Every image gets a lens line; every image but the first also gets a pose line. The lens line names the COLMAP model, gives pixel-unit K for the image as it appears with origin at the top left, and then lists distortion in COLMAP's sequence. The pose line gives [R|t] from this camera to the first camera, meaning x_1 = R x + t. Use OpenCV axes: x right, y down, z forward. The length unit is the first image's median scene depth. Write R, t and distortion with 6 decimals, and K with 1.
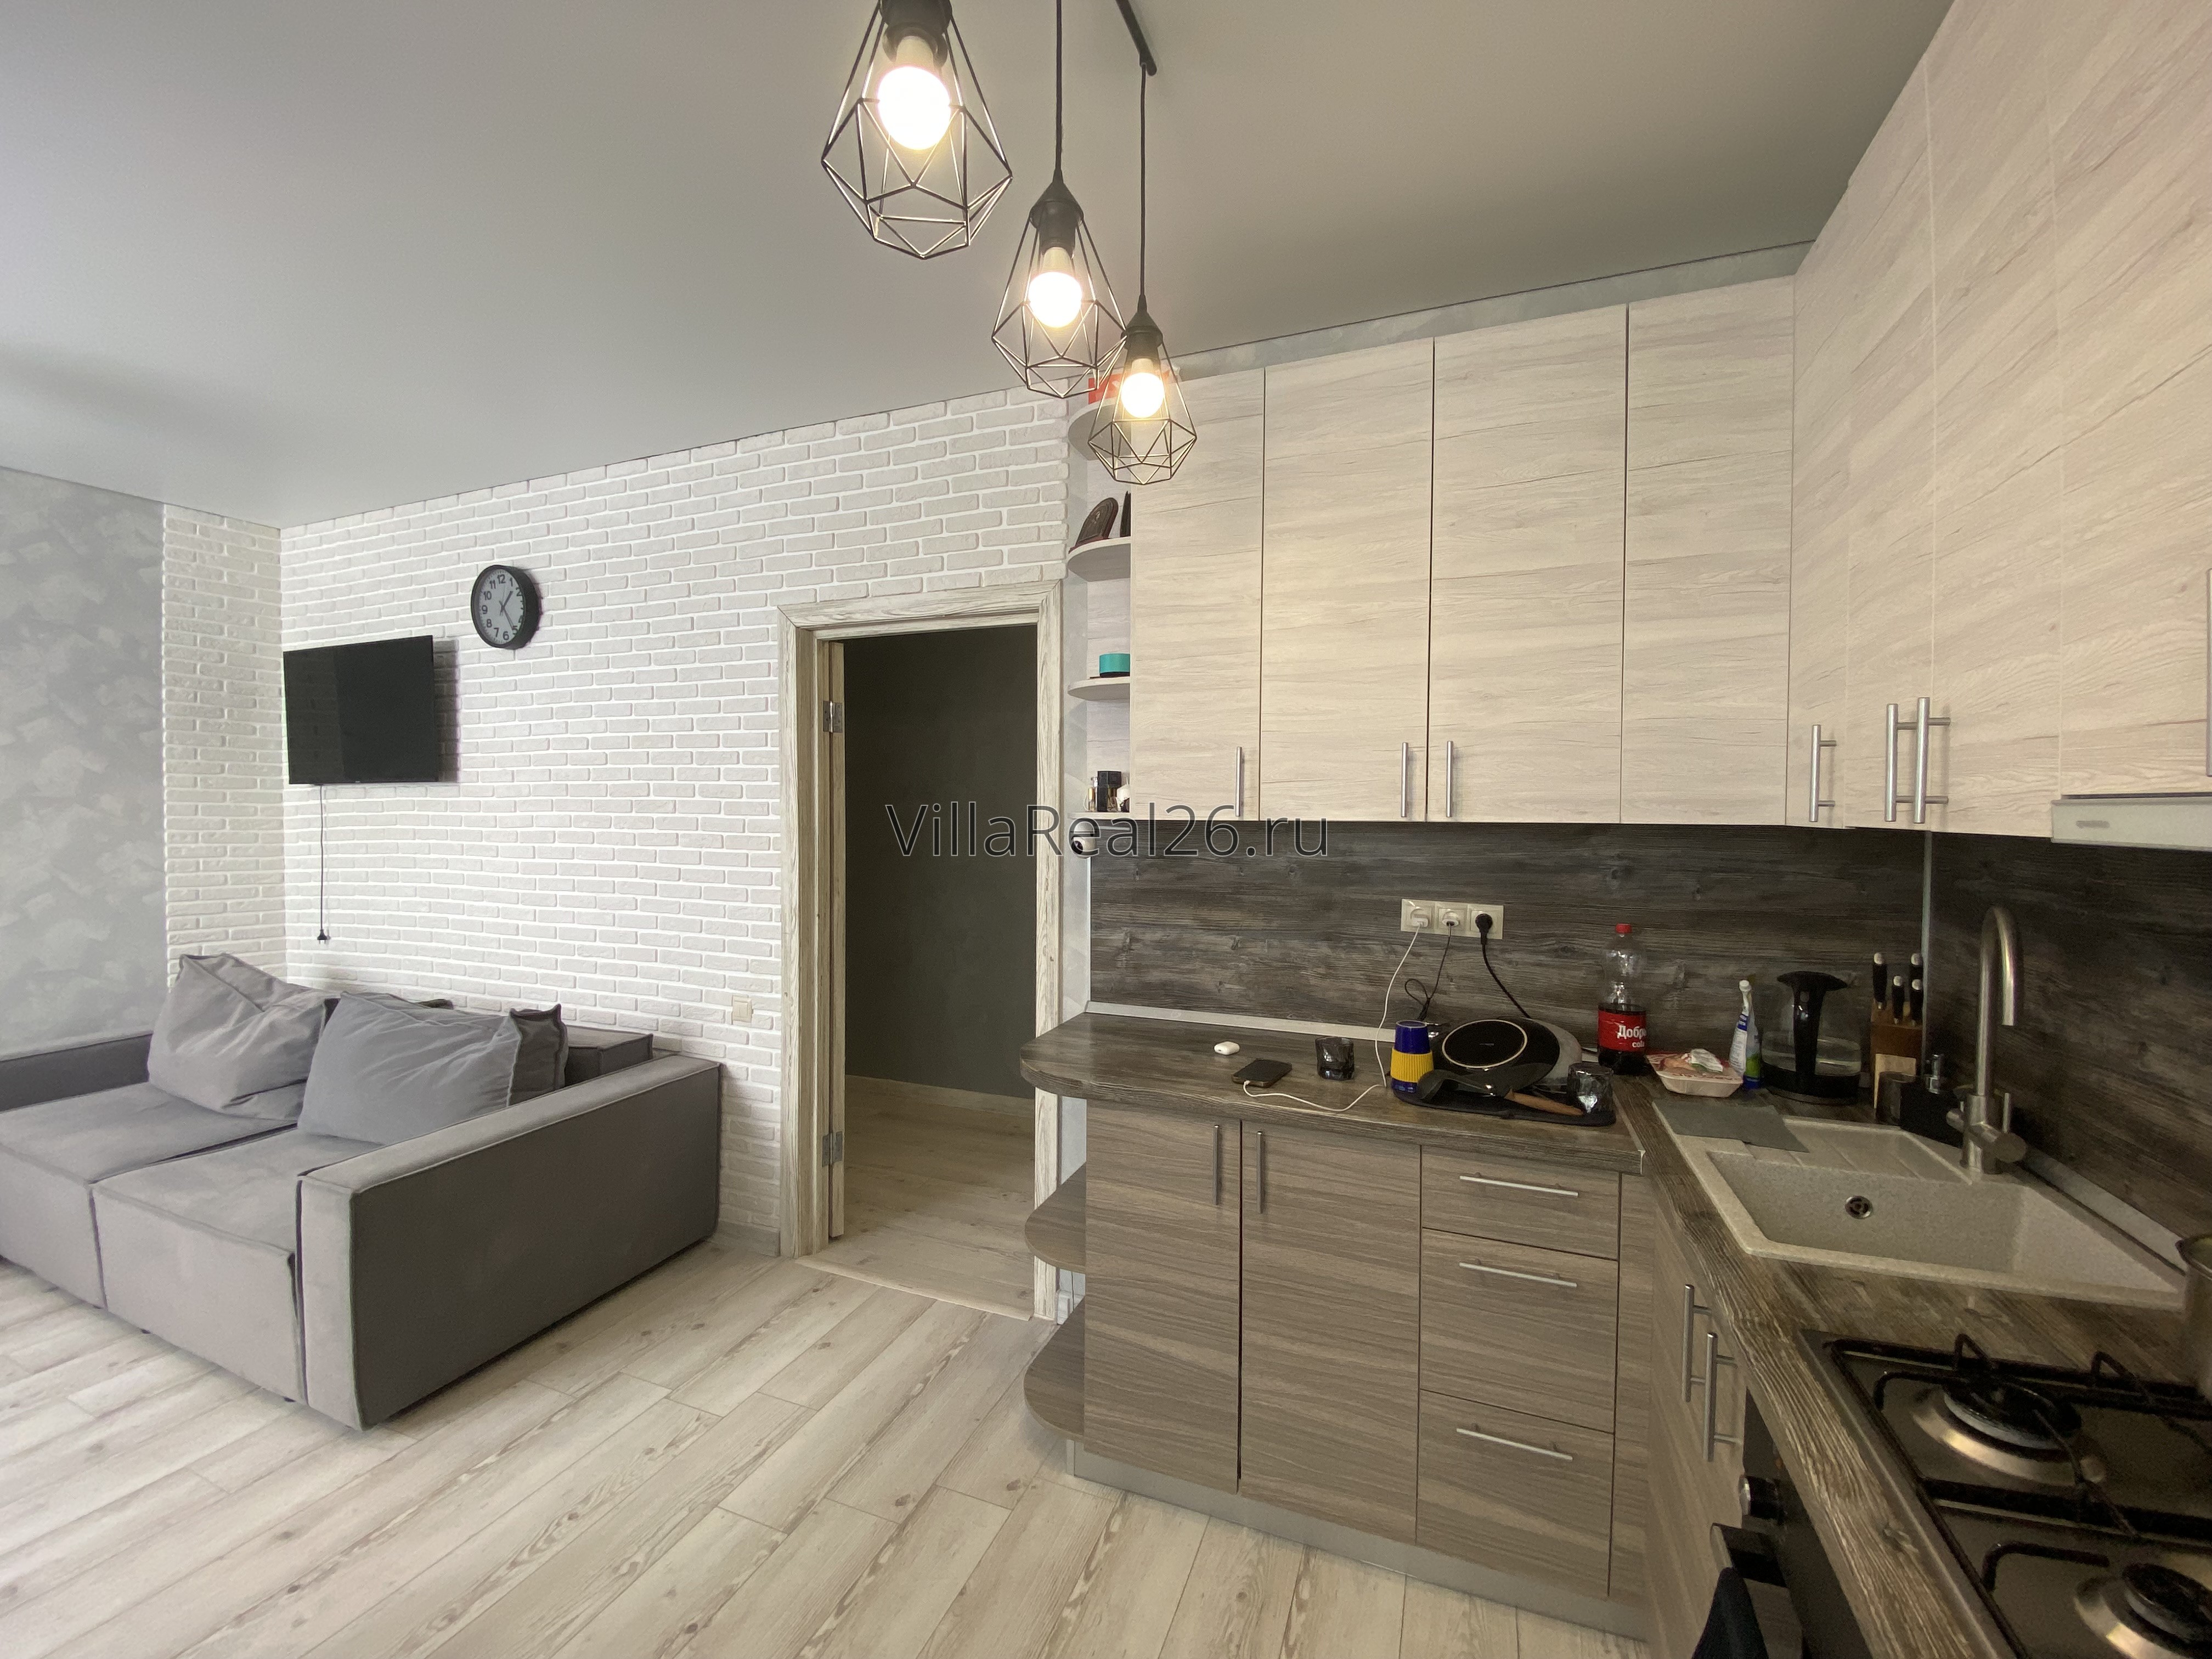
lens RADIAL K [[903.6, 0, 1110.2], [0, 903.6, 823.9], [0, 0, 1]] dist [0.020086, -0.020529]
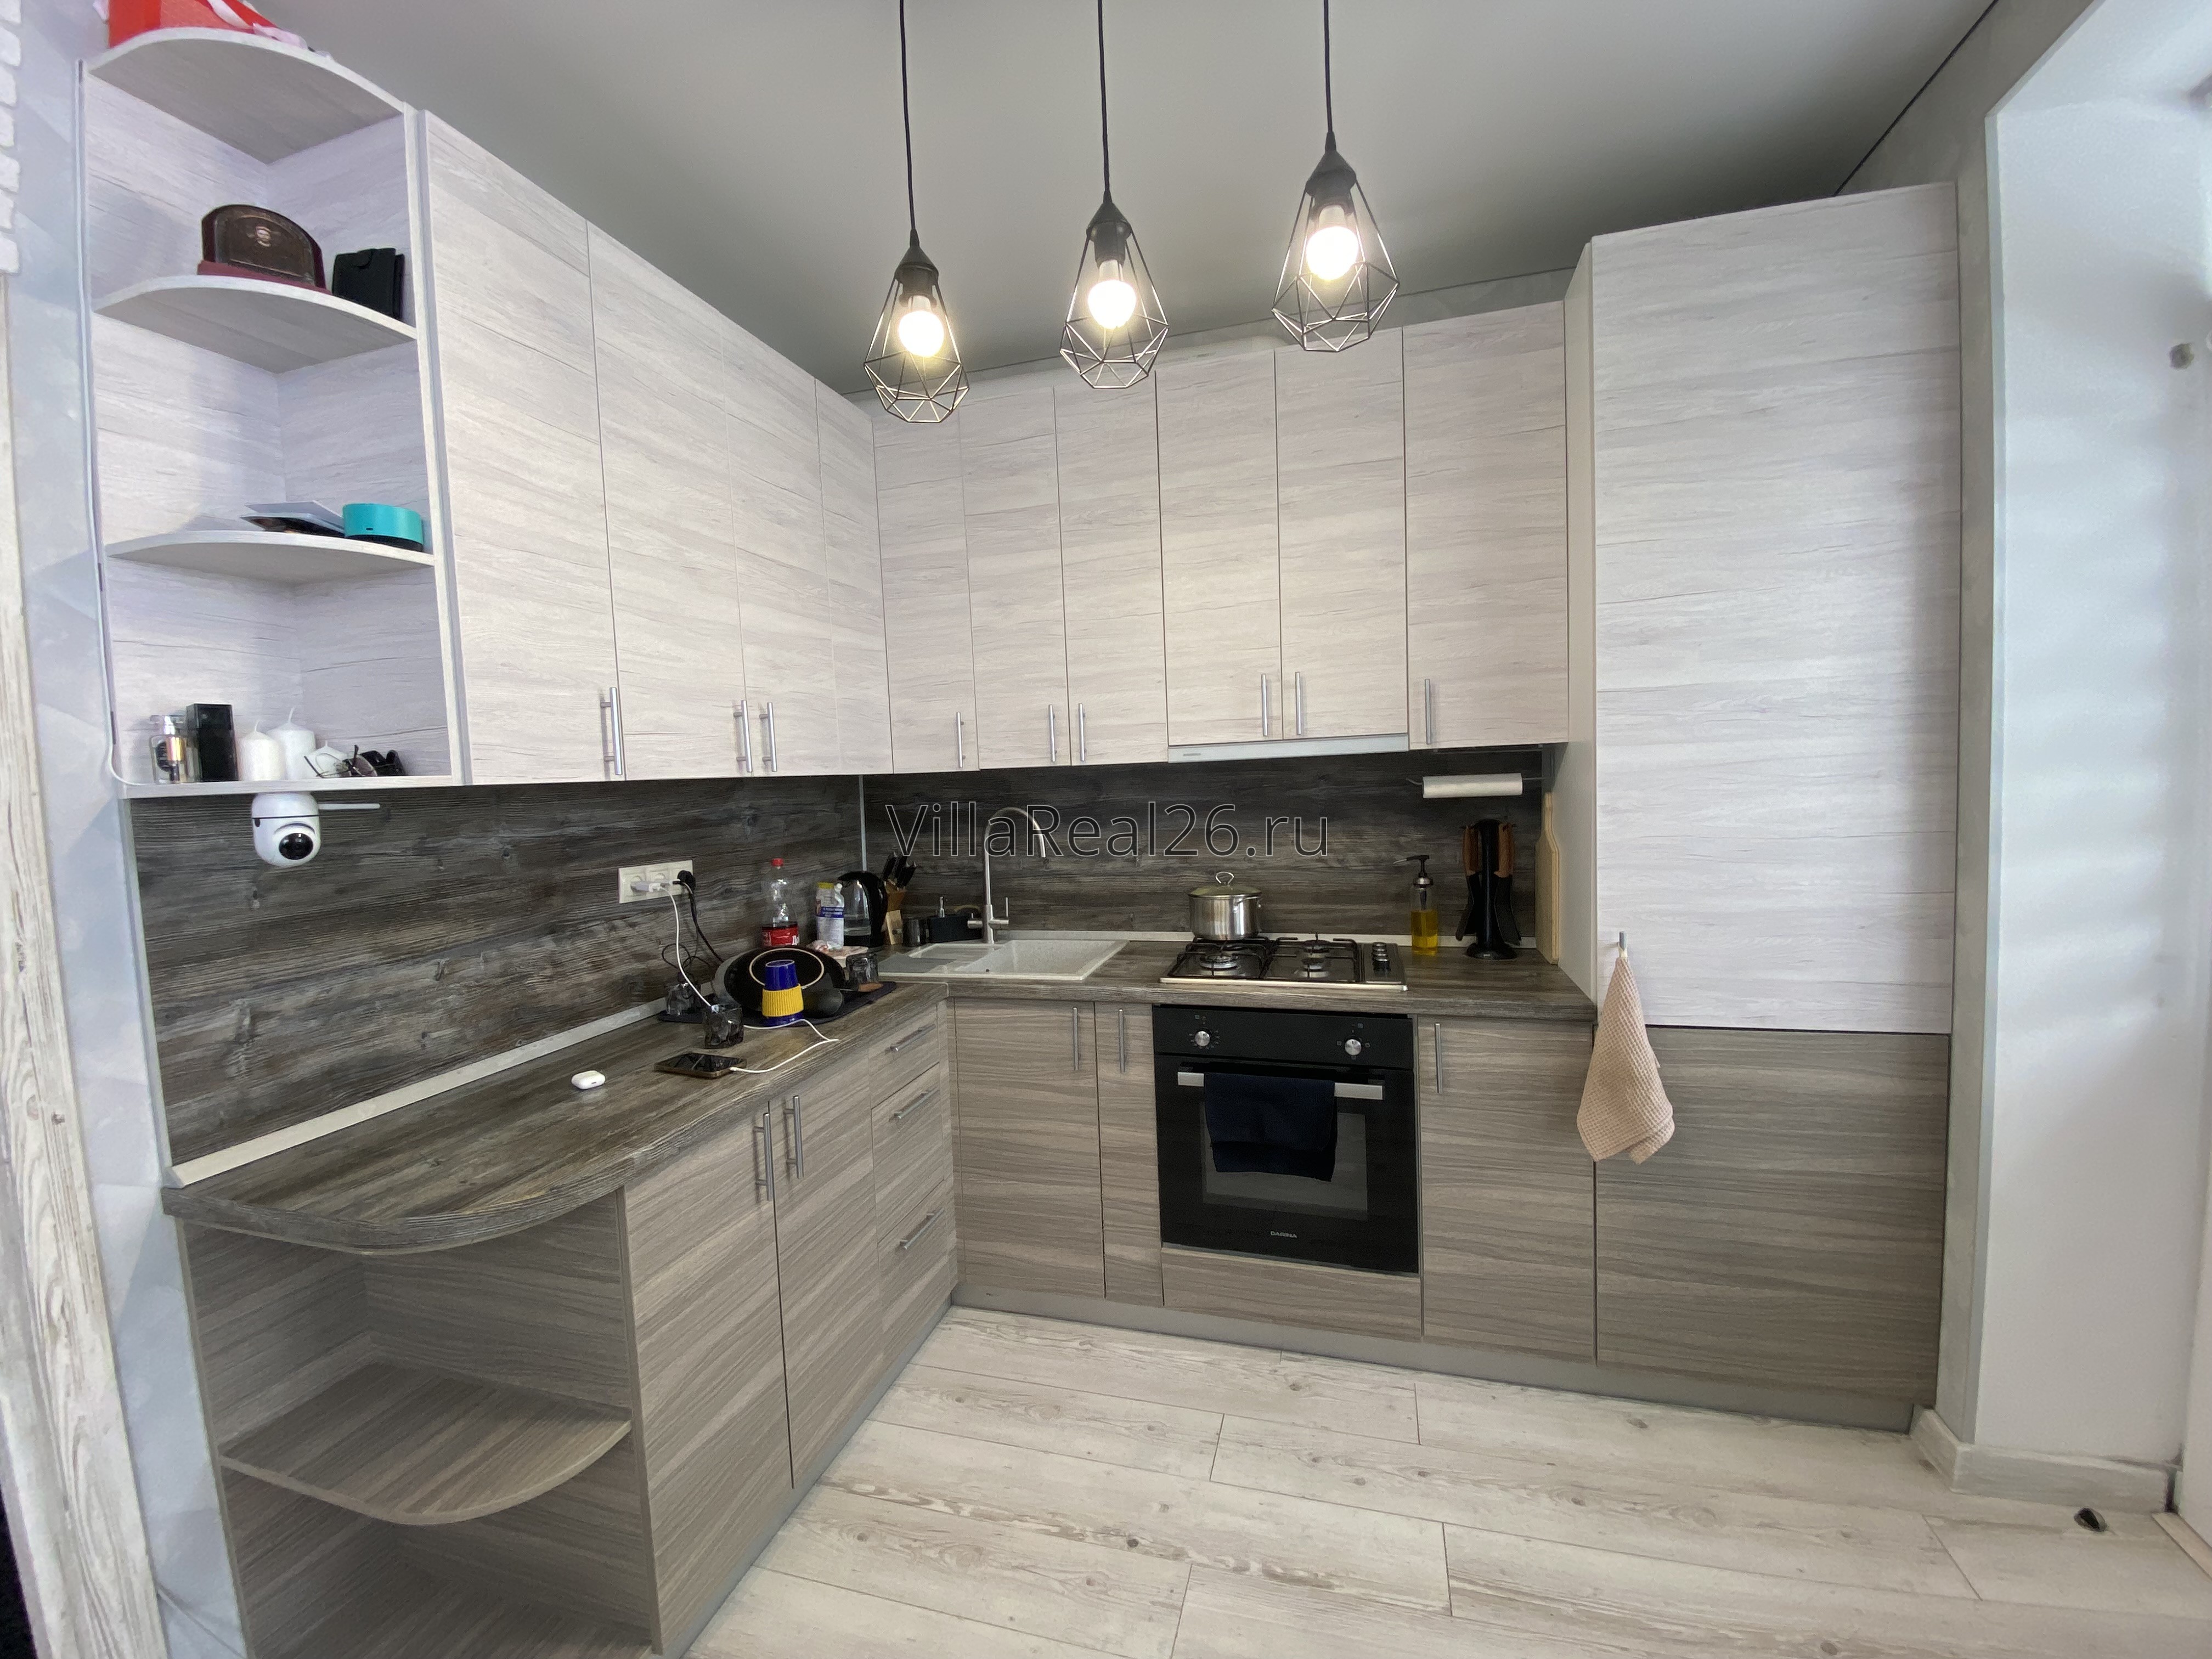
lens RADIAL K [[892.1, 0, 1106.0], [0, 892.1, 829.5], [0, 0, 1]] dist [0.046836, -0.035760]
pose [[-0.118732, -0.065156, 0.990786, -0.640524], [0.060218, 0.995535, 0.072685, 0.006232], [-0.991099, 0.068293, -0.114278, 0.606942]]
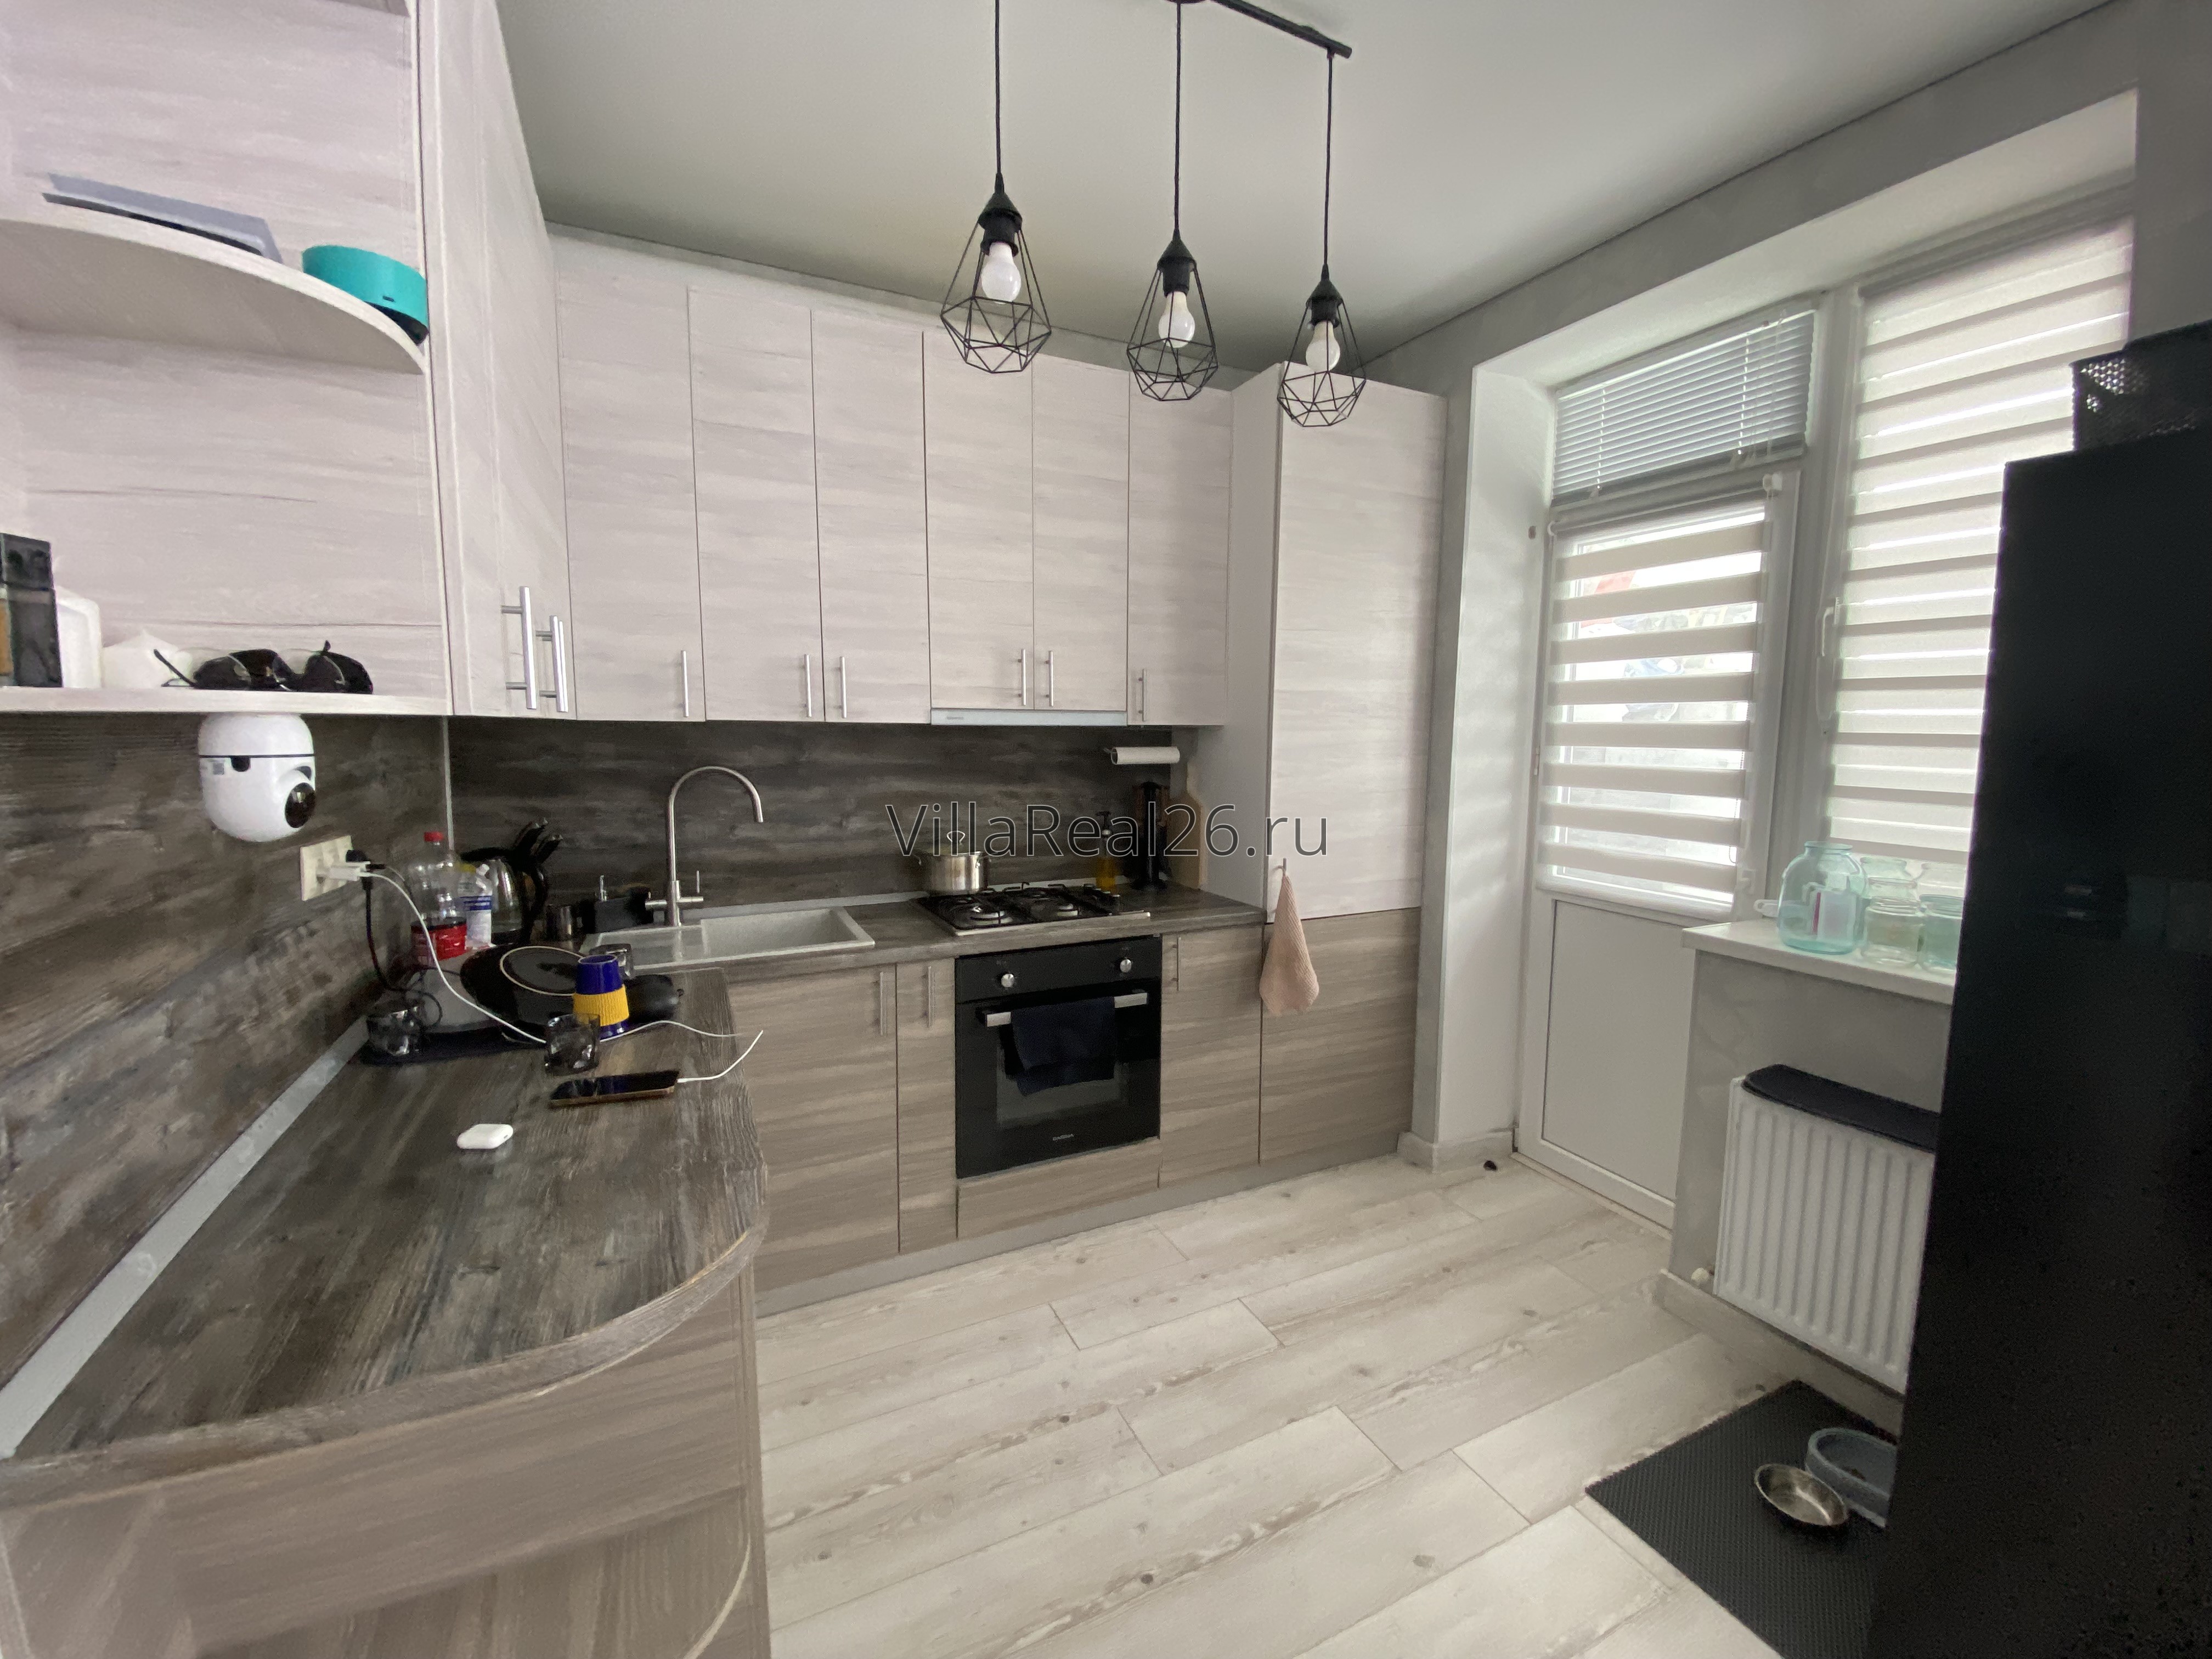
lens RADIAL K [[879.9, 0, 1114.0], [0, 879.9, 830.3], [0, 0, 1]] dist [0.045349, -0.029086]
pose [[-0.746422, -0.082883, 0.660291, -0.476049], [0.006852, 0.991204, 0.132166, -0.005106], [-0.665438, 0.103176, -0.739289, 1.073849]]
